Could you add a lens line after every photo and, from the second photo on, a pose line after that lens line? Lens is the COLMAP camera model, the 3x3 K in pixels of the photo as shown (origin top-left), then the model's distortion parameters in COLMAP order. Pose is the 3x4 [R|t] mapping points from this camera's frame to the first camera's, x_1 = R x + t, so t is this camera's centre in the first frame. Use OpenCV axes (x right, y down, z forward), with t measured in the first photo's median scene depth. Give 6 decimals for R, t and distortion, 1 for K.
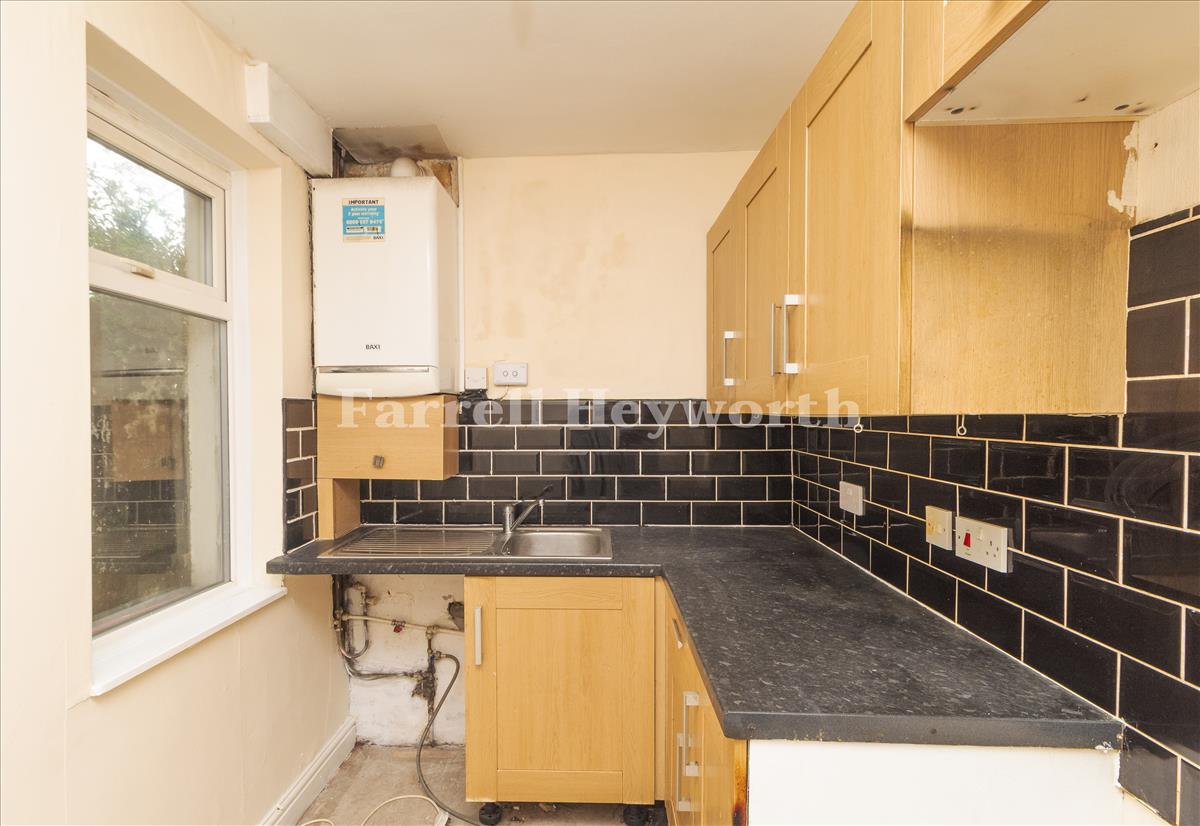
lens RADIAL K [[600.0, 0, 597.5], [0, 600.0, 429.4], [0, 0, 1]] dist [0.000102, 0.000788]
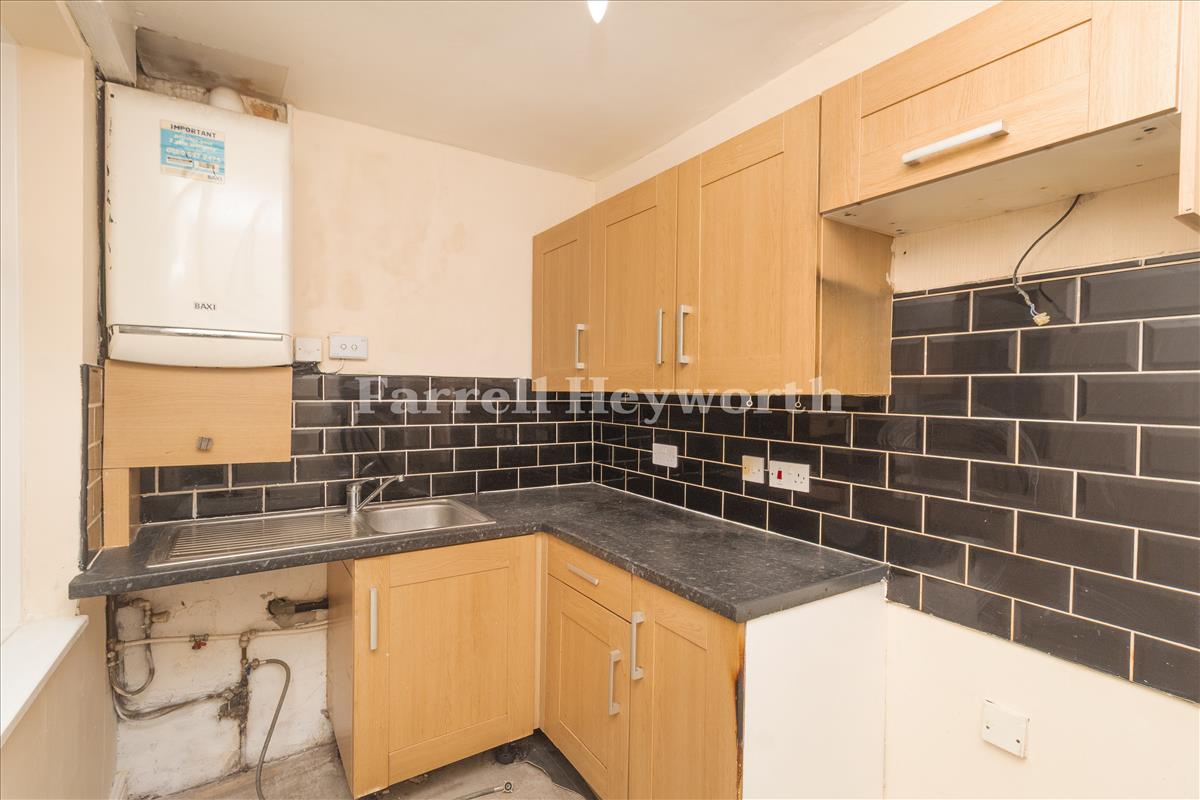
lens RADIAL K [[555.3, 0, 600.0], [0, 555.3, 400.0], [0, 0, 1]] dist [0.001142, -0.000065]
pose [[0.819703, 0.003275, 0.572780, -0.362093], [0.002419, 0.999955, -0.009180, 0.001179], [-0.572784, 0.008911, 0.819658, 0.051778]]
